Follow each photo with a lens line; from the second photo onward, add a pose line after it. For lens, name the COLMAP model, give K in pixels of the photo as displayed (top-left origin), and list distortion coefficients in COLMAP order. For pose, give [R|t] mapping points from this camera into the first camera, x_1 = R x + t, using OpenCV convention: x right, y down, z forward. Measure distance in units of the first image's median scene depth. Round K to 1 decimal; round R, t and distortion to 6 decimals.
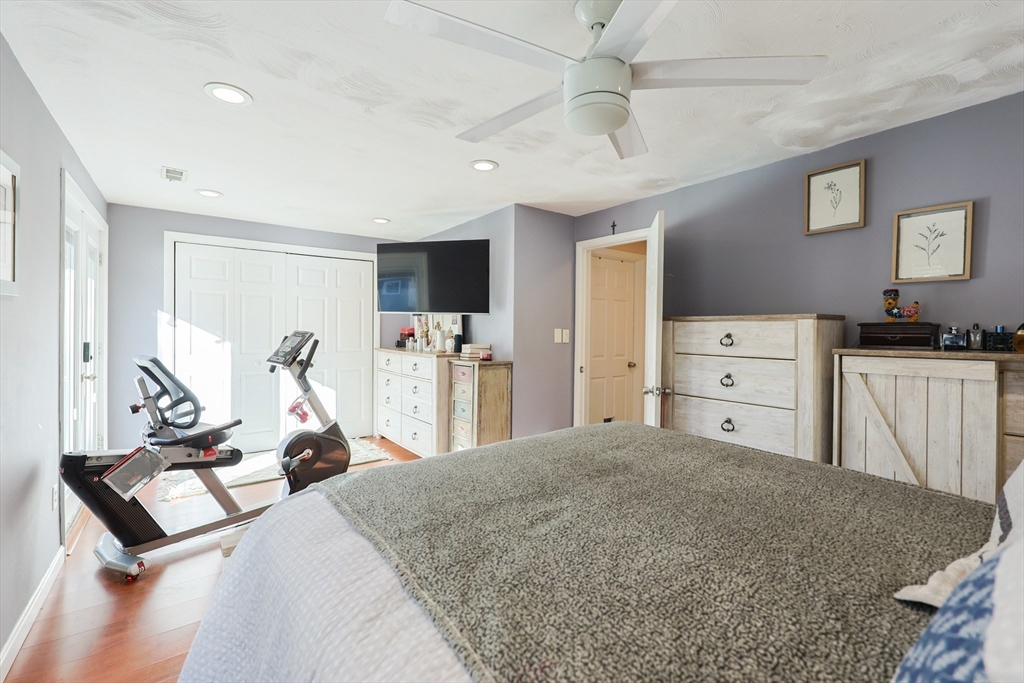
lens RADIAL K [[434.5, 0, 515.1], [0, 434.5, 336.7], [0, 0, 1]] dist [-0.000690, 0.000114]
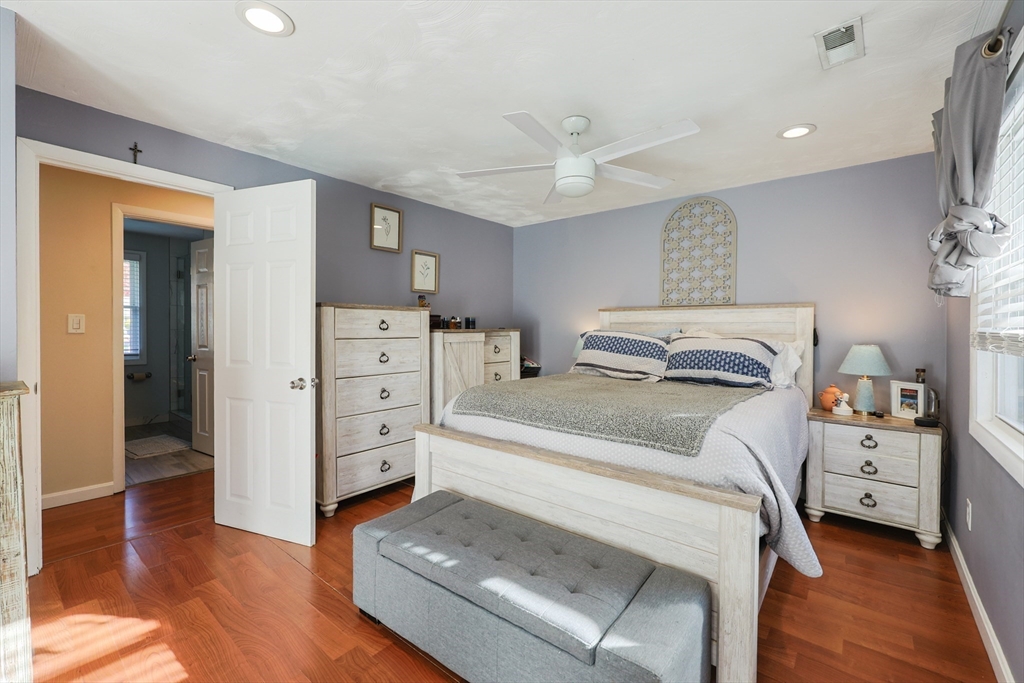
lens RADIAL K [[434.5, 0, 515.1], [0, 434.5, 336.7], [0, 0, 1]] dist [-0.000690, 0.000114]
pose [[-0.234231, -0.030331, 0.971708, -0.803823], [0.004773, 0.999465, 0.032348, 0.001837], [-0.972169, 0.012215, -0.233961, 0.922708]]
